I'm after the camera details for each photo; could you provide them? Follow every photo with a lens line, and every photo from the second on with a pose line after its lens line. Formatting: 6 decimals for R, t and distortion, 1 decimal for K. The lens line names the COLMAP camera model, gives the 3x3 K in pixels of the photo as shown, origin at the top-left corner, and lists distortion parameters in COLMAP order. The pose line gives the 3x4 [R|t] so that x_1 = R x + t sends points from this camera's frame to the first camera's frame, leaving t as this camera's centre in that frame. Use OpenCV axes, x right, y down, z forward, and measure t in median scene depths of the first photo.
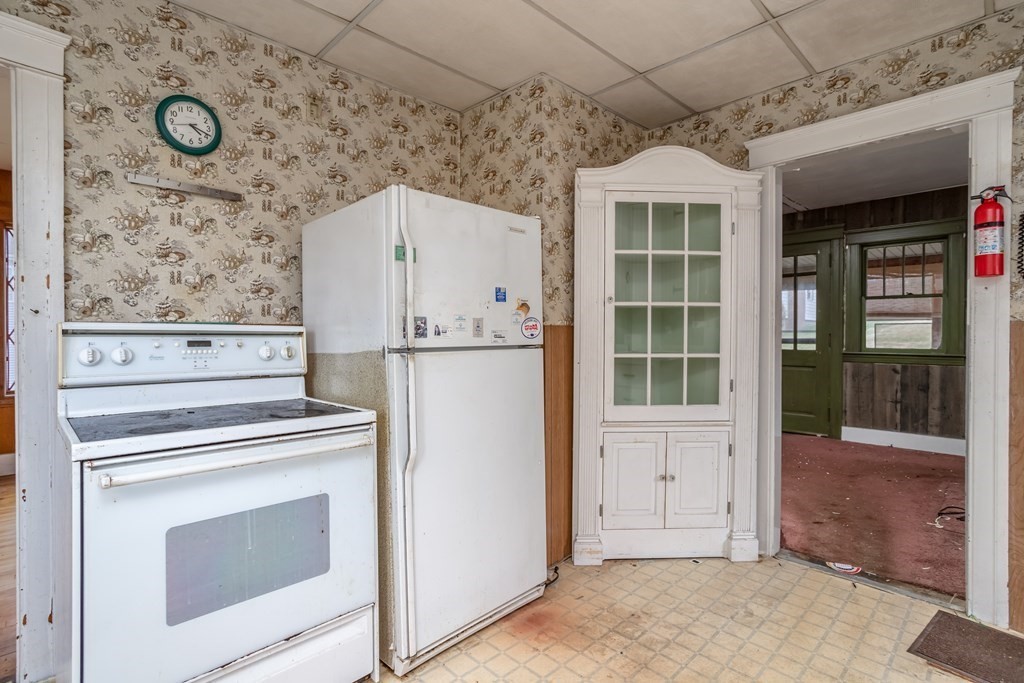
lens RADIAL K [[499.2, 0, 498.8], [0, 499.2, 340.0], [0, 0, 1]] dist [-0.049144, 0.026955]
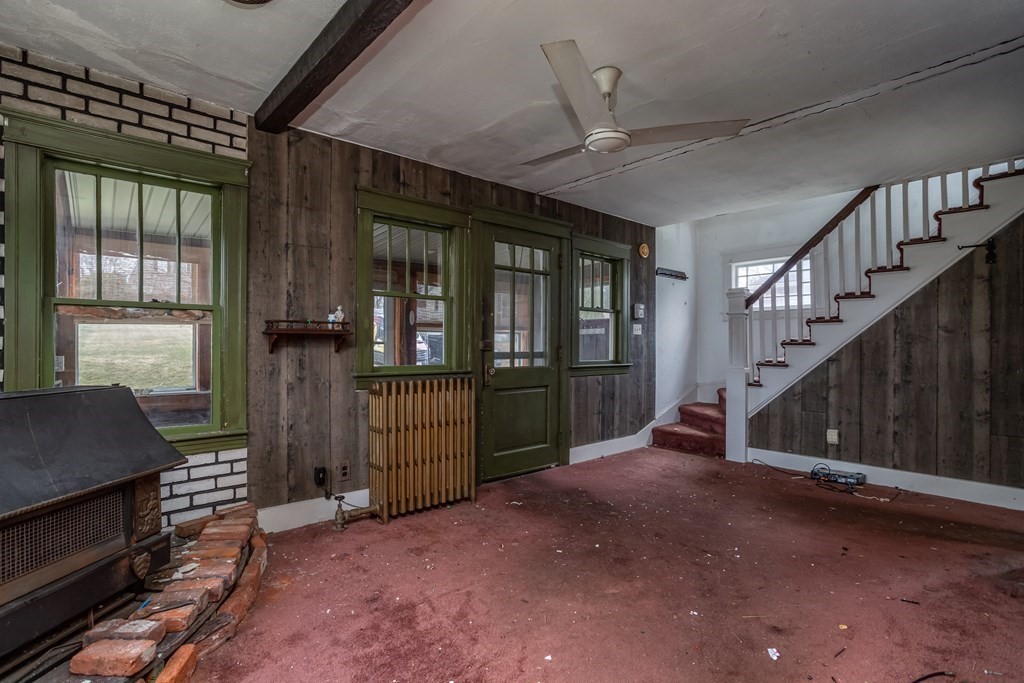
lens RADIAL K [[499.2, 0, 513.3], [0, 499.2, 345.3], [0, 0, 1]] dist [-0.049144, 0.026955]
pose [[0.030772, 0.001224, 0.999526, -0.460203], [0.008525, 0.999963, -0.001487, -0.028309], [-0.999490, 0.008567, 0.030761, 2.292035]]
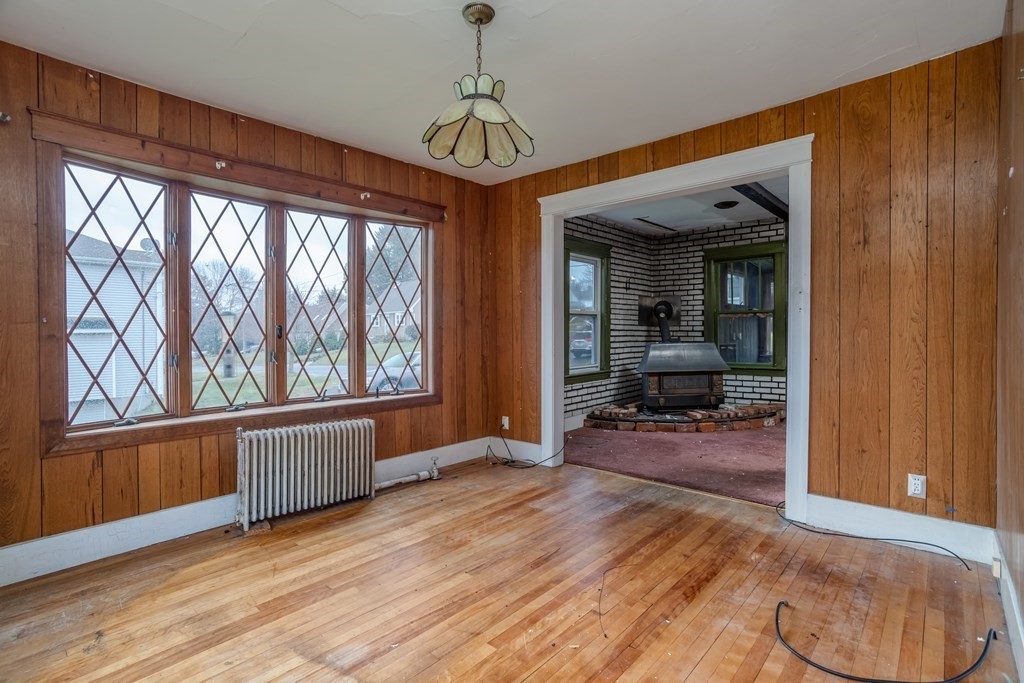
lens RADIAL K [[499.2, 0, 519.6], [0, 499.2, 340.8], [0, 0, 1]] dist [-0.049144, 0.026955]
pose [[0.996048, -0.011710, 0.088042, -0.846794], [0.011353, 0.999925, 0.004553, 0.002814], [-0.088089, -0.003535, 0.996106, 0.604283]]
